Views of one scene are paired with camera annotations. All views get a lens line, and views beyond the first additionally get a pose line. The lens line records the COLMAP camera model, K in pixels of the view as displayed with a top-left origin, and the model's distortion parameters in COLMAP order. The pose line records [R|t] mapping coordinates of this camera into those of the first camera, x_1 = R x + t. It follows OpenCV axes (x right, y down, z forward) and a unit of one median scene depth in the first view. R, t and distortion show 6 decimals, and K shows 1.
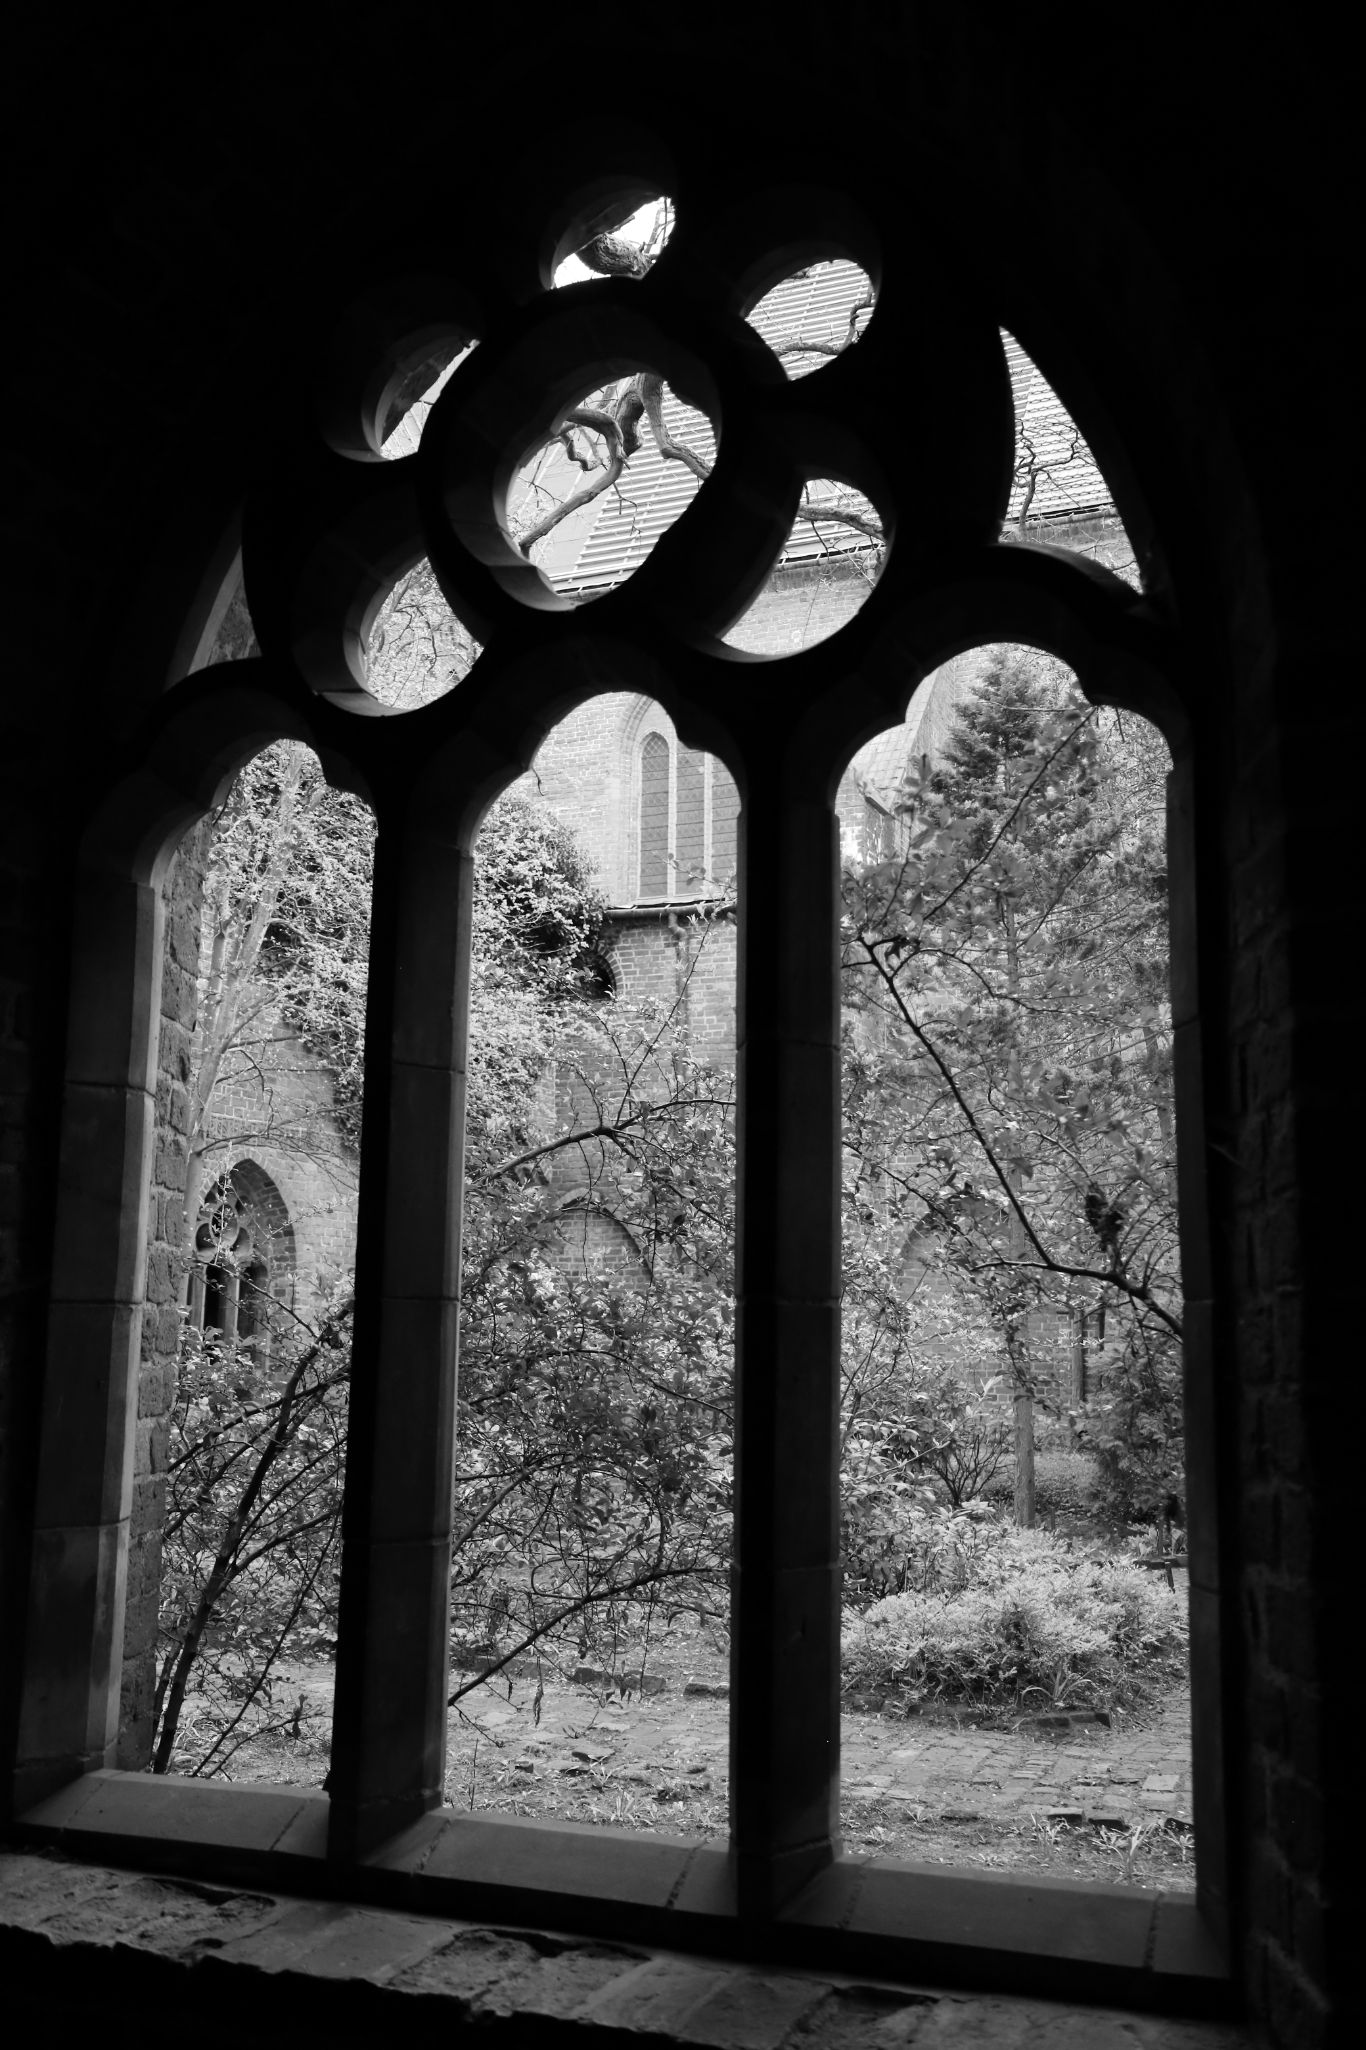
lens RADIAL K [[2010.5, 0, 683.0], [0, 2010.5, 1025.0], [0, 0, 1]] dist [0.000638, 0.002571]
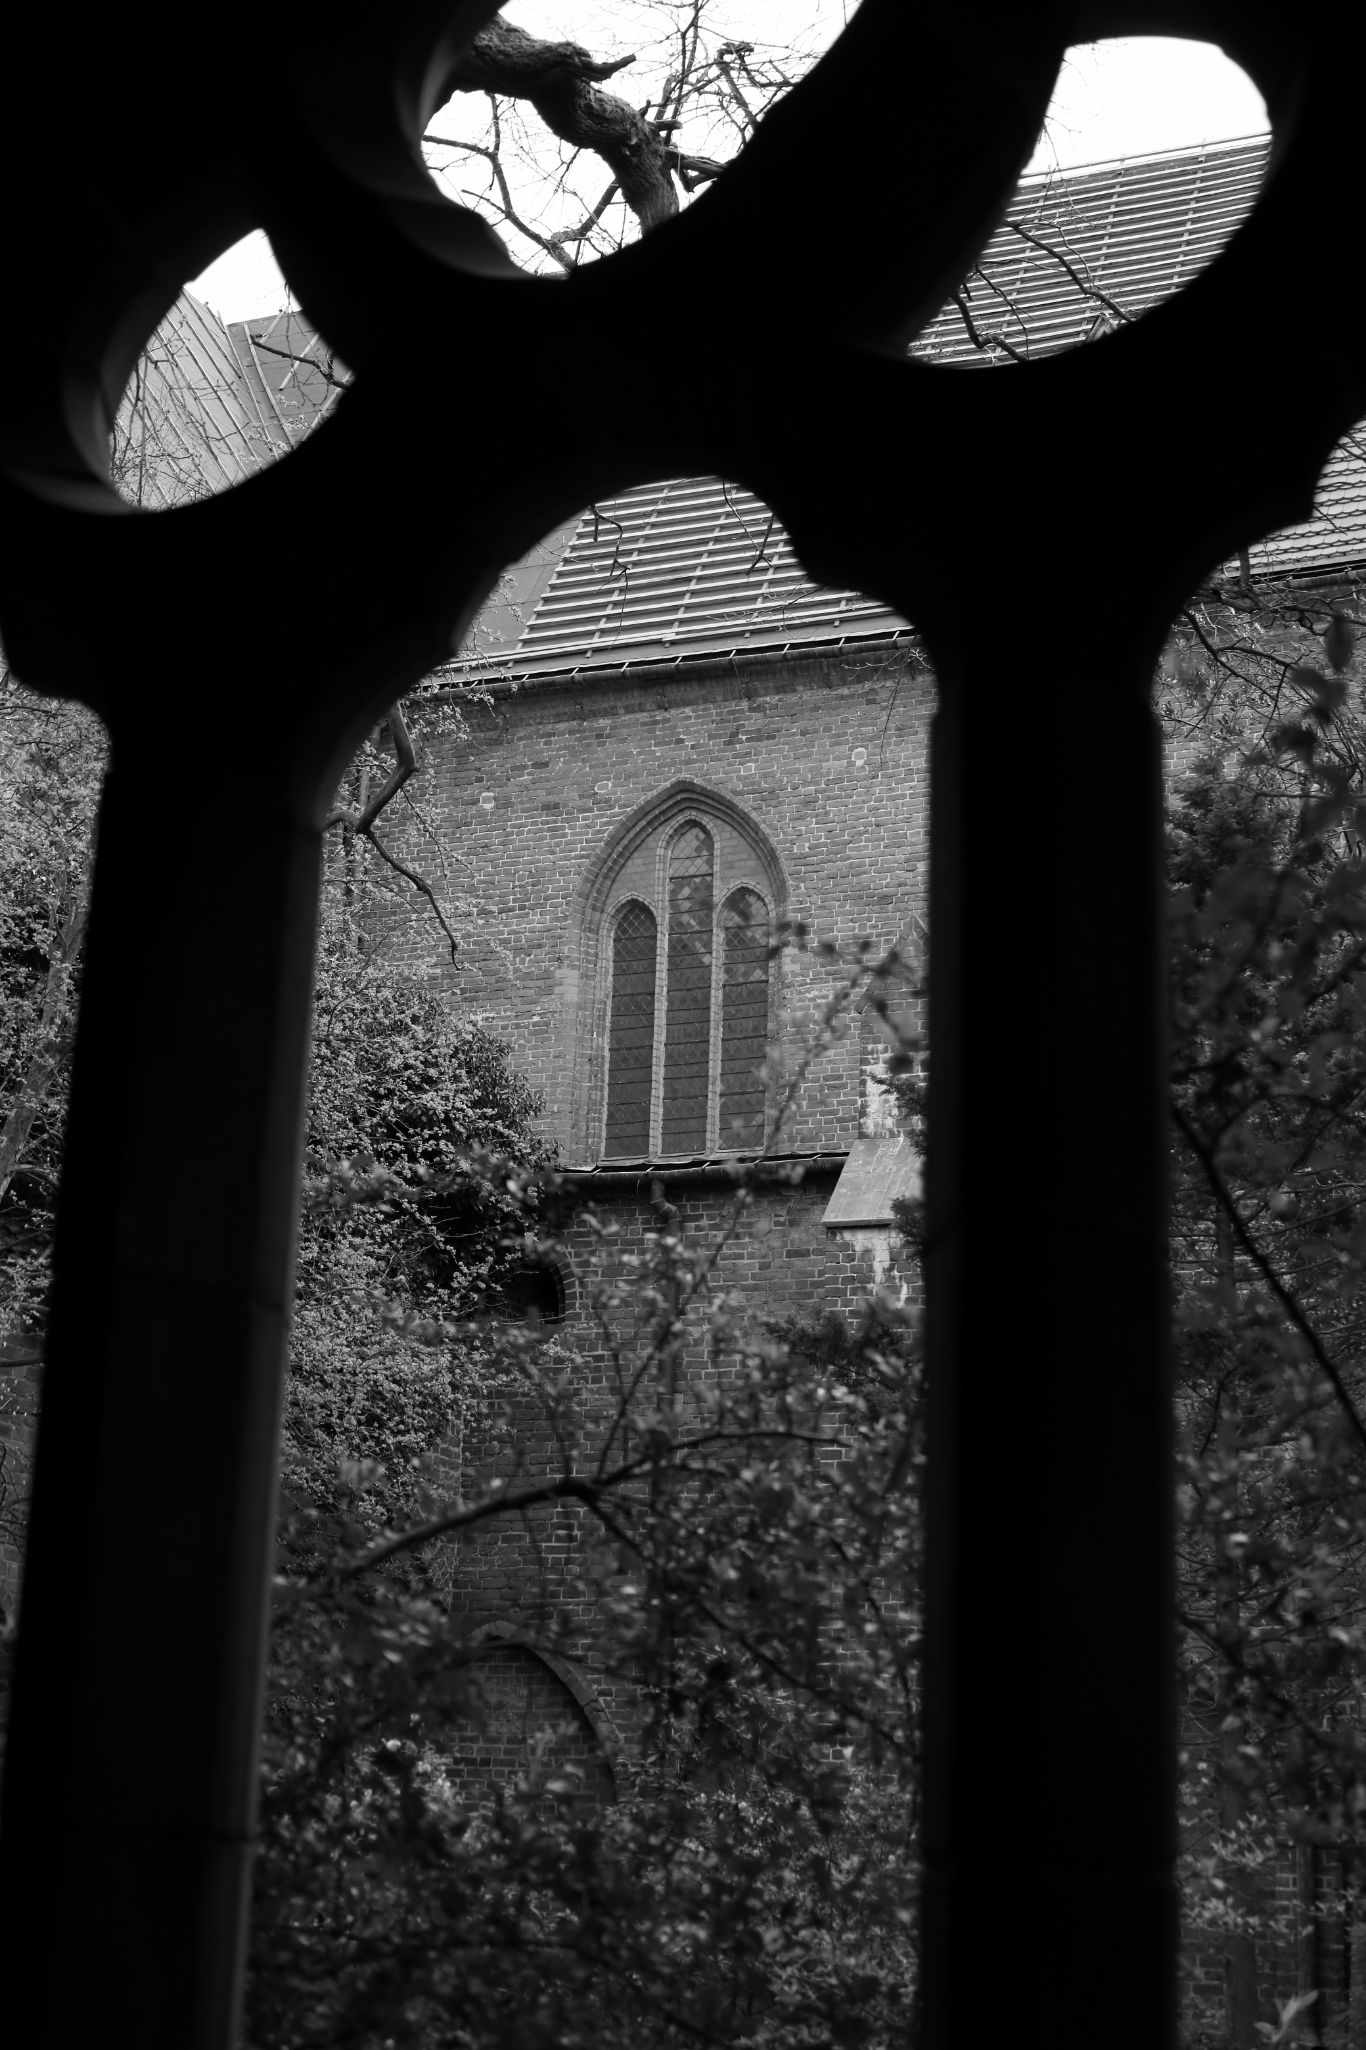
lens RADIAL K [[2962.9, 0, 586.8], [0, 2962.9, 1025.3], [0, 0, 1]] dist [-0.015537, 0.003126]
pose [[0.999401, 0.024989, -0.023930, -0.020658], [-0.027699, 0.992318, -0.120570, 0.026809], [0.020733, 0.121161, 0.992416, 0.248188]]
